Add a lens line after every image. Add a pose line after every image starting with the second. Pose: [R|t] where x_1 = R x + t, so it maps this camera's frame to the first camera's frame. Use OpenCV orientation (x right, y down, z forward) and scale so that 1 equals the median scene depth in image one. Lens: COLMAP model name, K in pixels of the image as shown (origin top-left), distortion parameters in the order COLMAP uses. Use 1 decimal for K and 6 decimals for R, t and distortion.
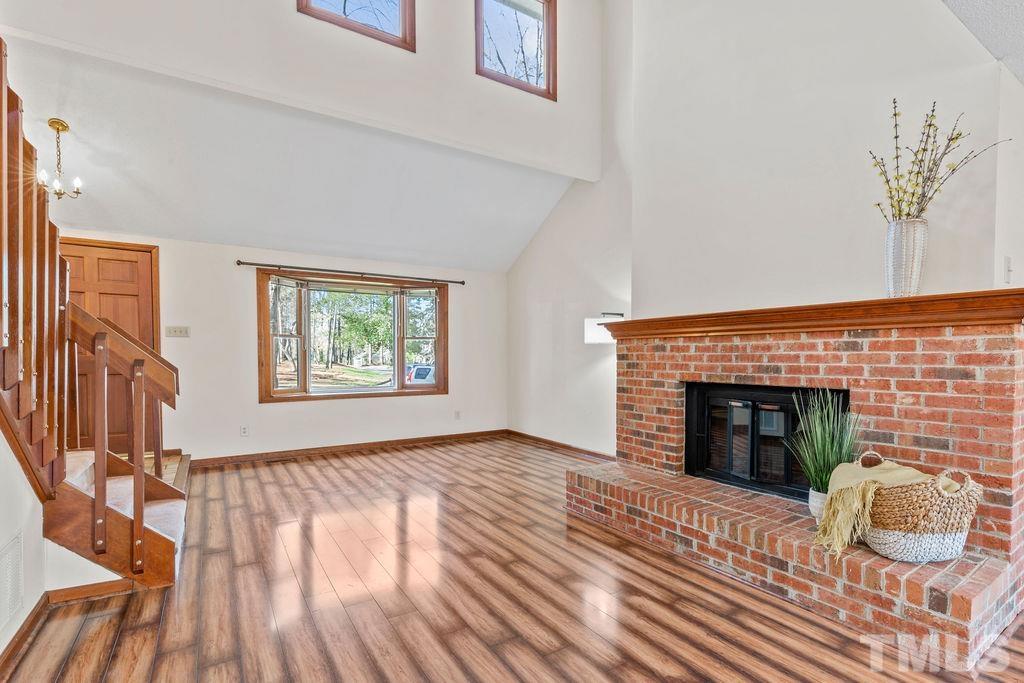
lens RADIAL K [[485.2, 0, 510.2], [0, 485.2, 361.9], [0, 0, 1]] dist [-0.000668, 0.000221]
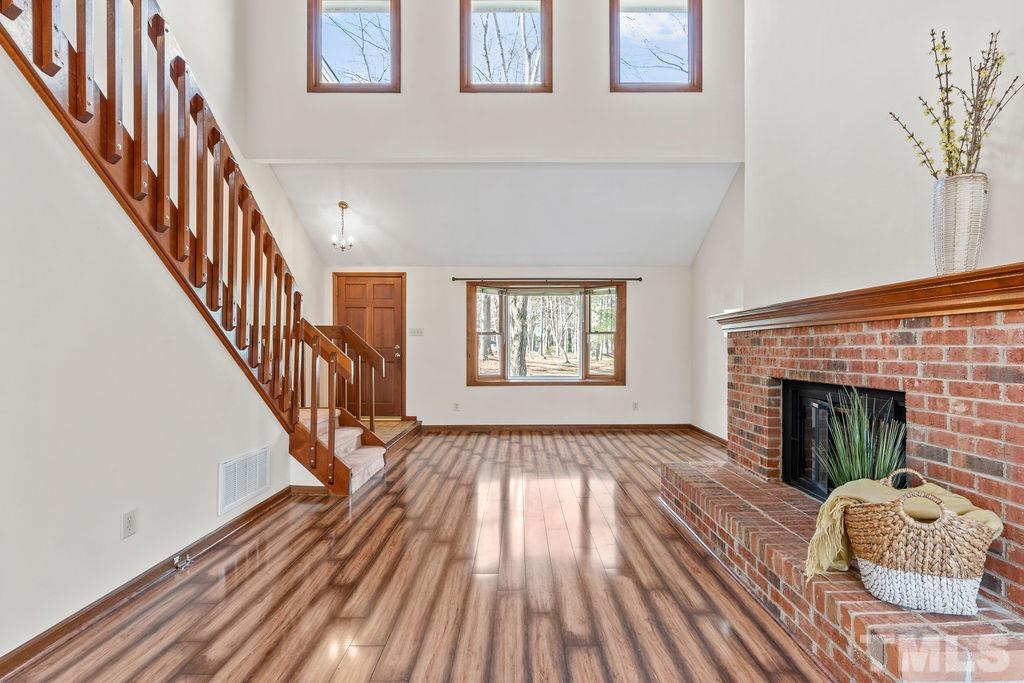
lens RADIAL K [[476.5, 0, 512.0], [0, 476.5, 341.5], [0, 0, 1]] dist [0.001044, 0.000380]
pose [[0.843701, -0.008274, -0.536750, 0.527836], [-0.006628, 0.999644, -0.025828, -0.002232], [0.536773, 0.025349, 0.843346, -0.022174]]
